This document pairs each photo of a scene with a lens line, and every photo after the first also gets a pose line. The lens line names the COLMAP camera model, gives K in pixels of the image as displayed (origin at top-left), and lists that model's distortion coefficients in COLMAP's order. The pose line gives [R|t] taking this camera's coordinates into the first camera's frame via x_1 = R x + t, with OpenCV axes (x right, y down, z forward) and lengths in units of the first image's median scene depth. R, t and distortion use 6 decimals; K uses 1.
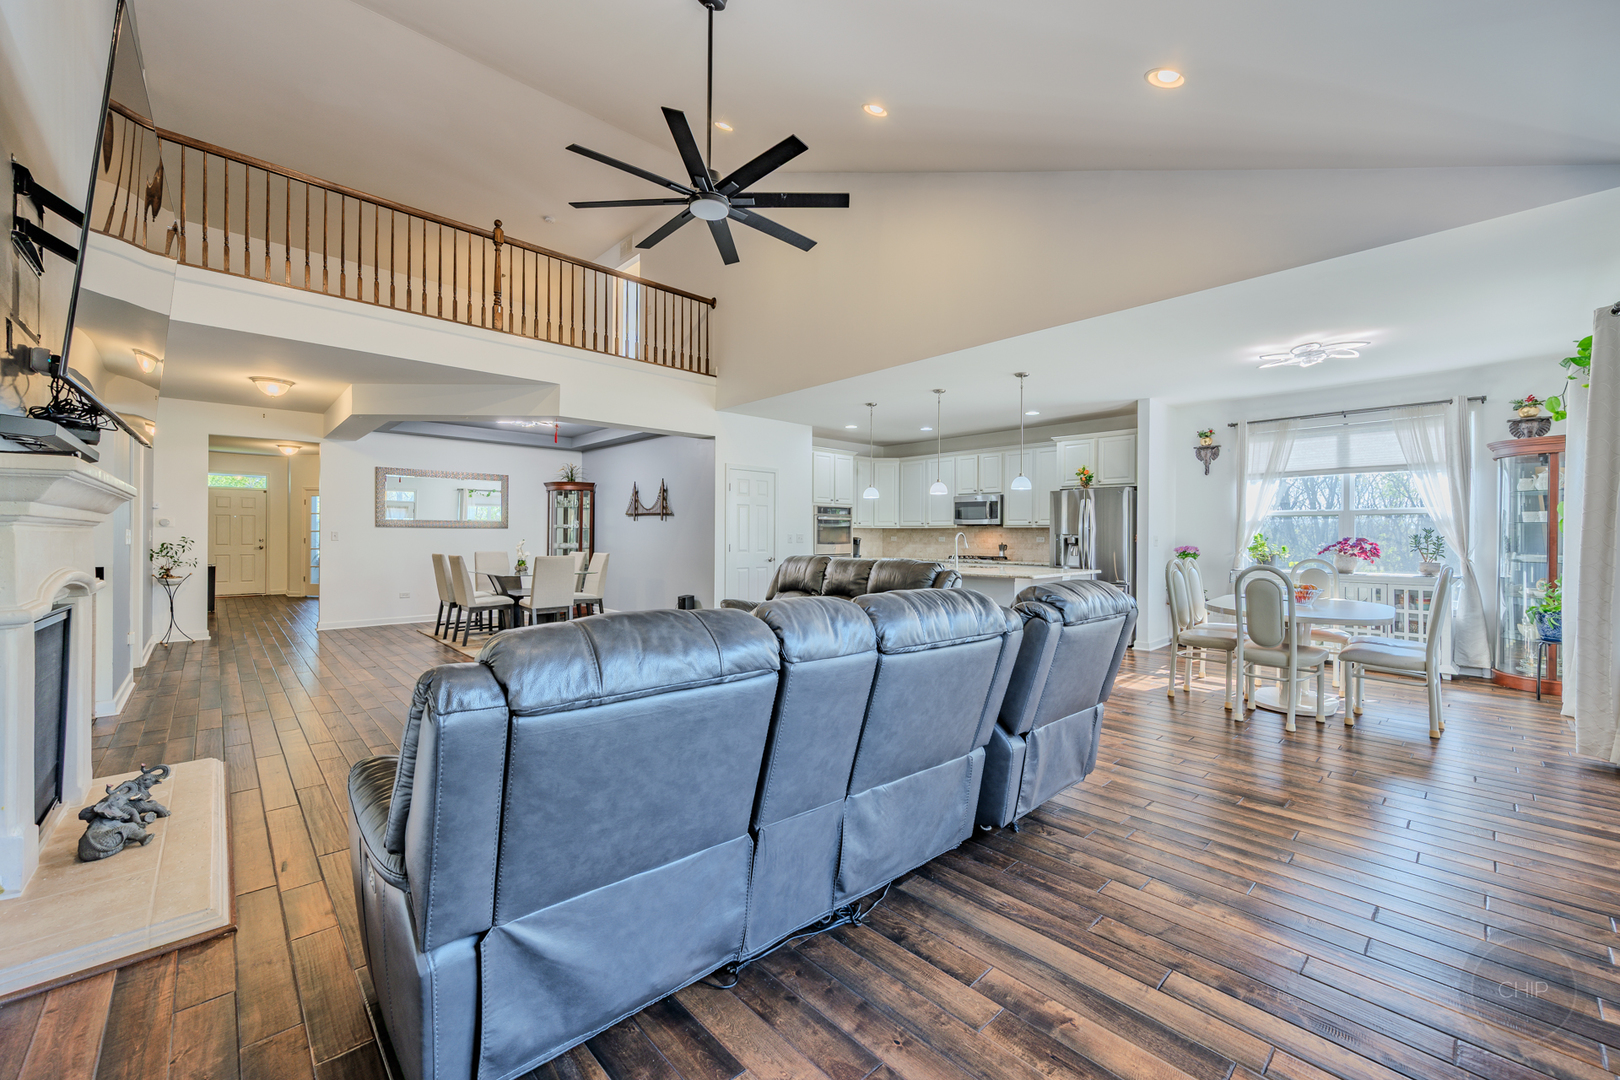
lens RADIAL K [[639.2, 0, 817.6], [0, 639.2, 536.6], [0, 0, 1]] dist [0.002042, 0.000000]
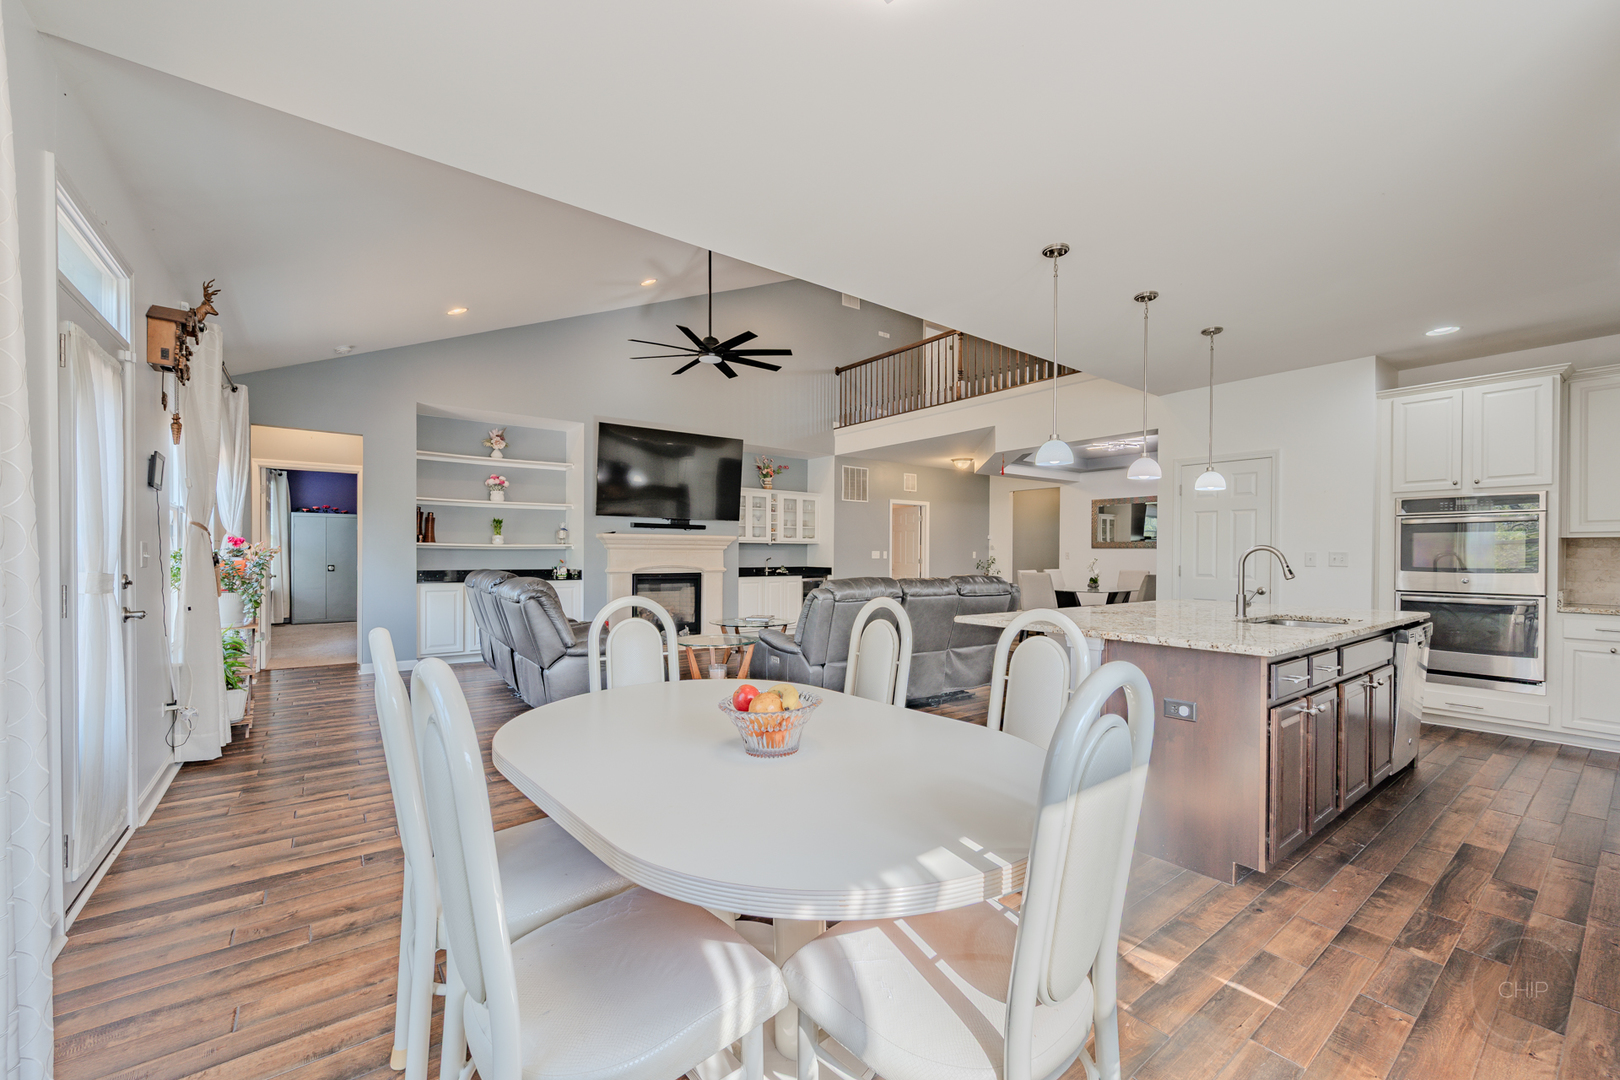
lens RADIAL K [[639.2, 0, 814.9], [0, 639.2, 556.6], [0, 0, 1]] dist [0.002042, 0.000000]
pose [[-0.108566, -0.000207, -0.994089, 0.582148], [-0.005996, 0.999982, 0.000447, 0.002905], [0.994071, 0.006009, -0.108565, 0.578059]]
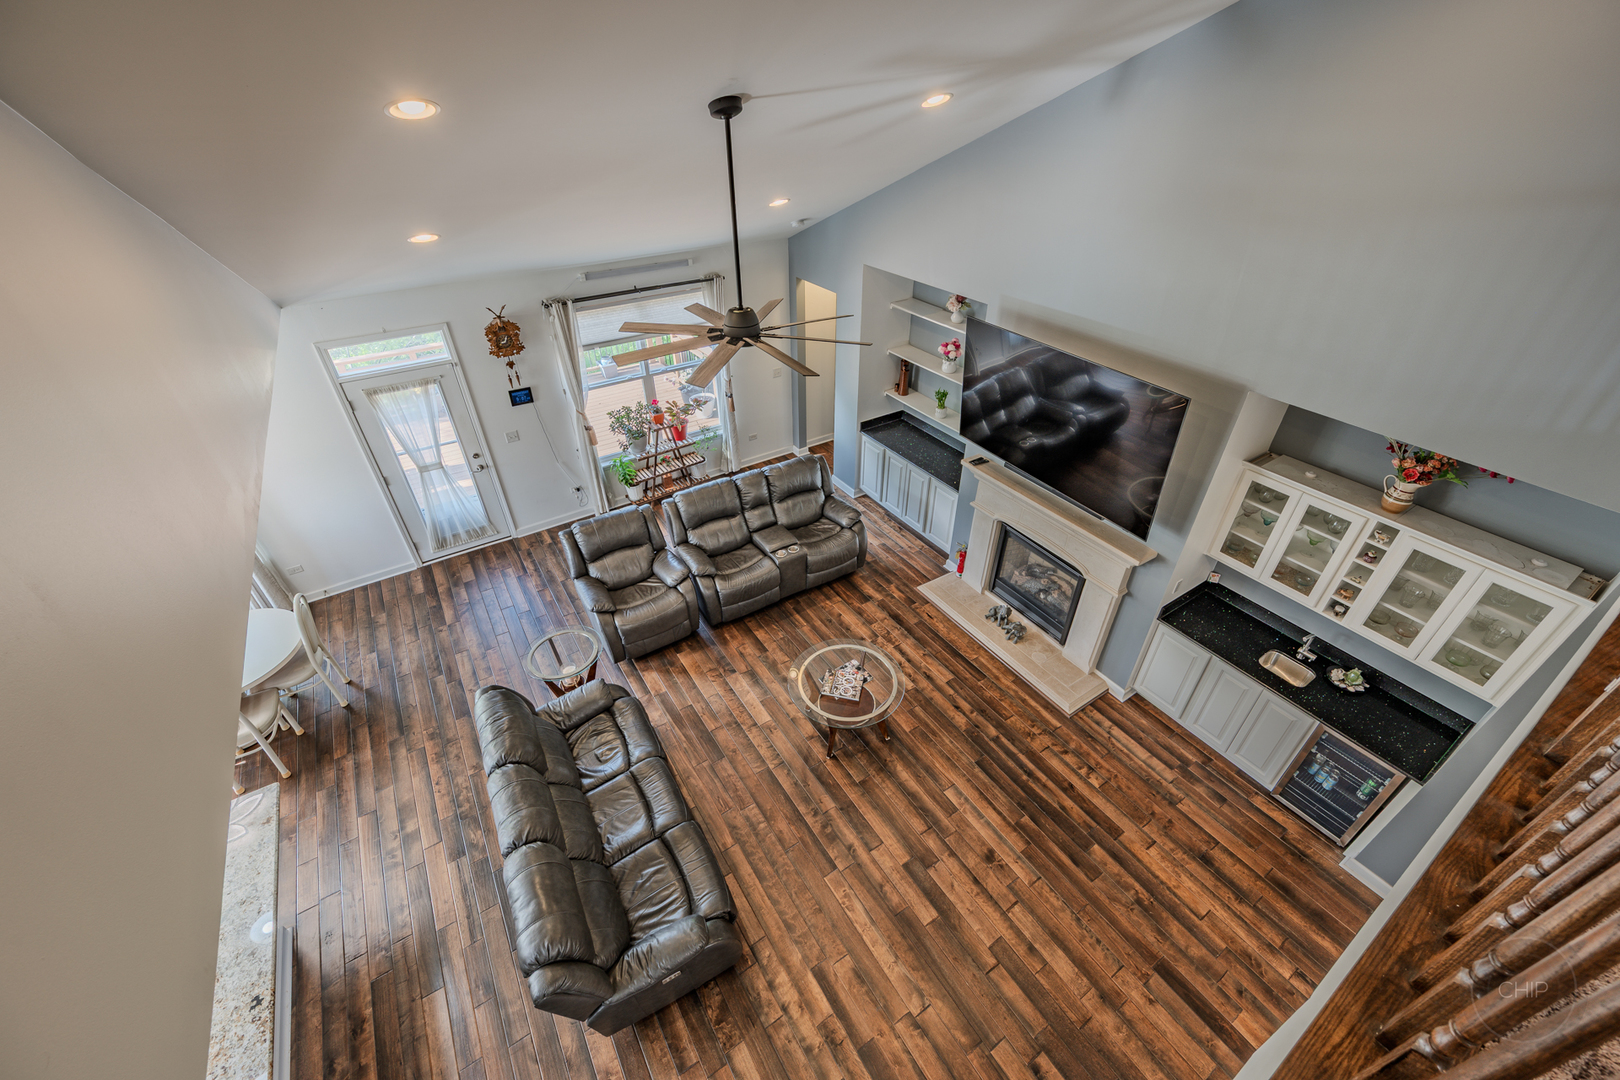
lens RADIAL K [[639.2, 0, 815.9], [0, 639.2, 537.8], [0, 0, 1]] dist [0.002042, 0.000000]
pose [[-0.984593, -0.104338, 0.140320, -0.187613], [-0.001751, 0.808314, 0.588749, -0.347774], [-0.174852, 0.579433, -0.796043, 0.799243]]
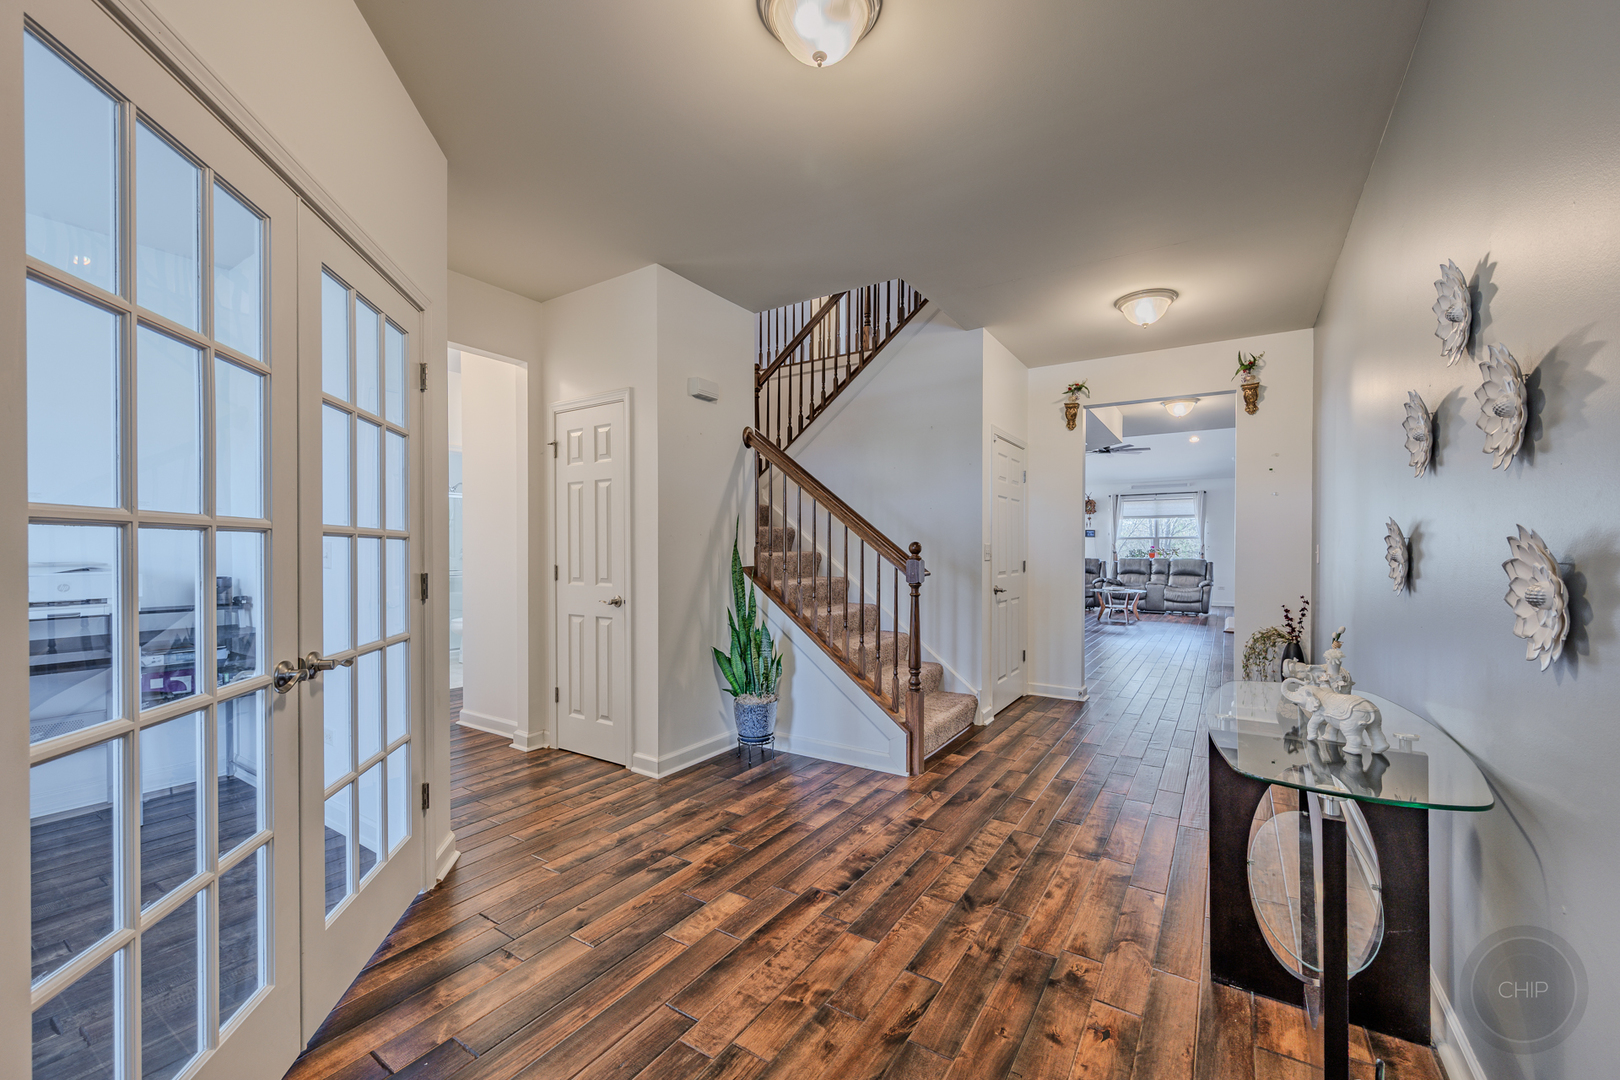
lens RADIAL K [[639.2, 0, 818.9], [0, 639.2, 554.0], [0, 0, 1]] dist [0.002042, 0.000000]
pose [[-0.239692, -0.013058, 0.970761, -1.224975], [-0.002491, 0.999915, 0.012835, -0.007138], [-0.970846, 0.000658, -0.239704, 1.293769]]
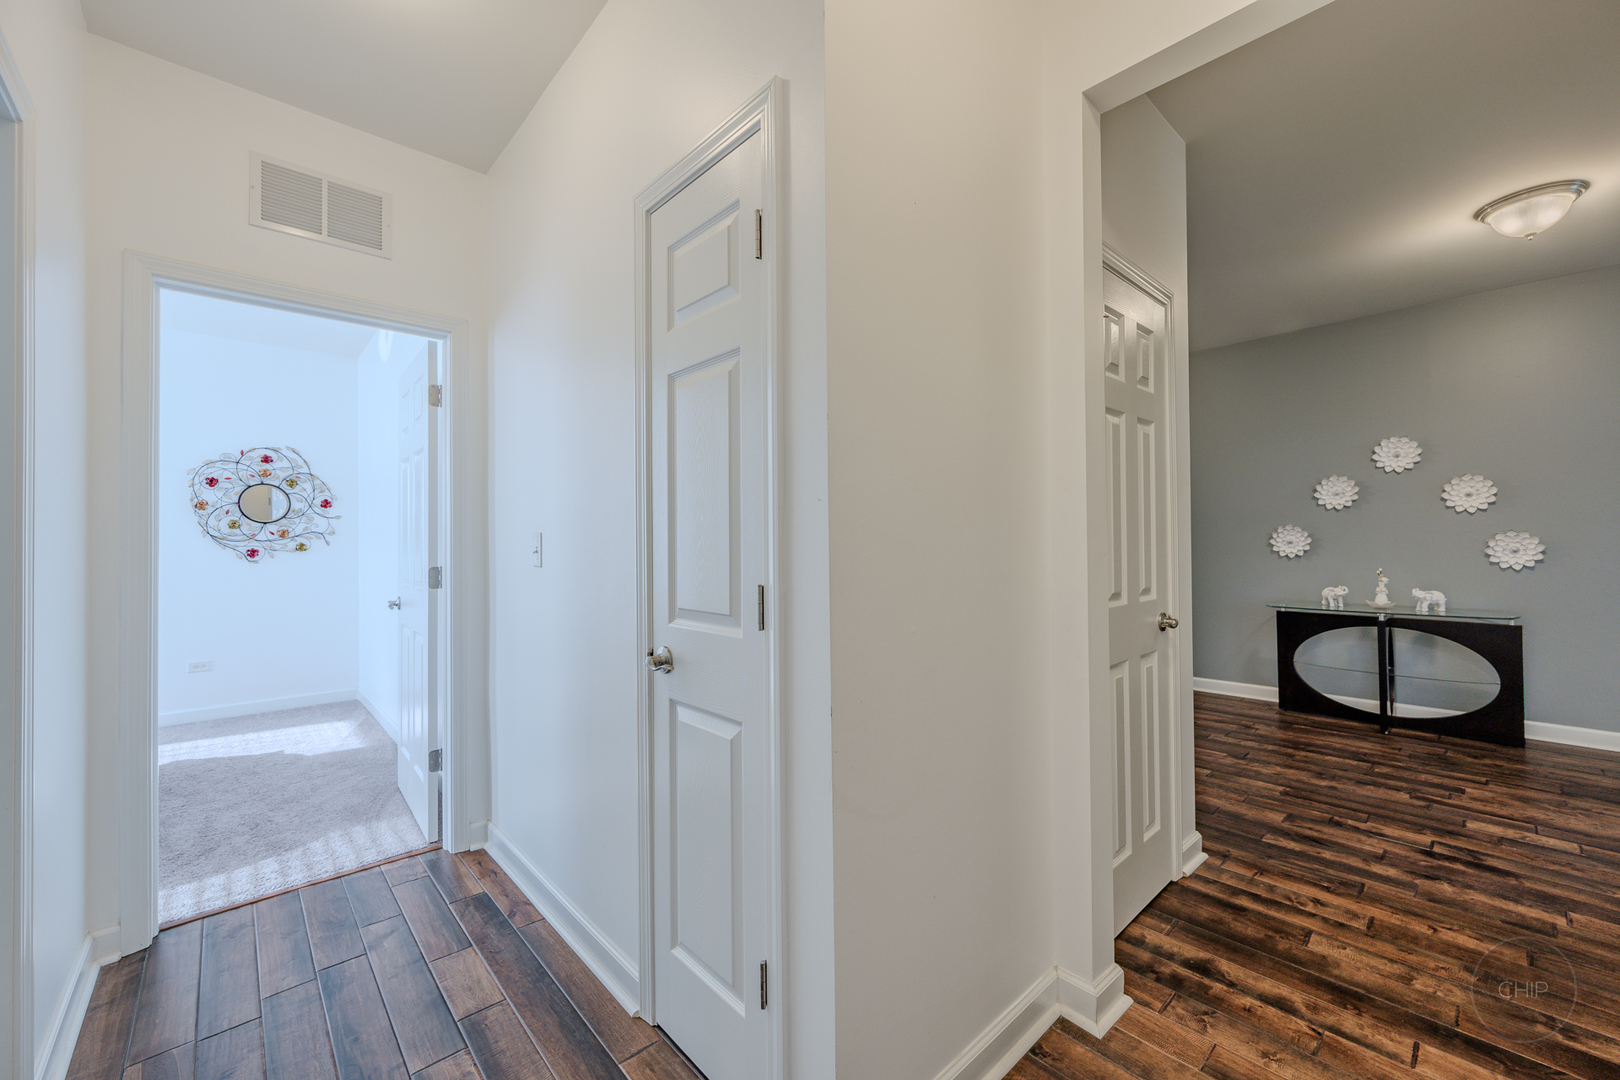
lens RADIAL K [[639.2, 0, 802.5], [0, 639.2, 536.6], [0, 0, 1]] dist [0.002042, 0.000000]
pose [[-0.999833, 0.002407, 0.018134, -0.663533], [0.002290, 0.999976, -0.006475, -0.005227], [-0.018149, -0.006433, -0.999815, 1.576823]]
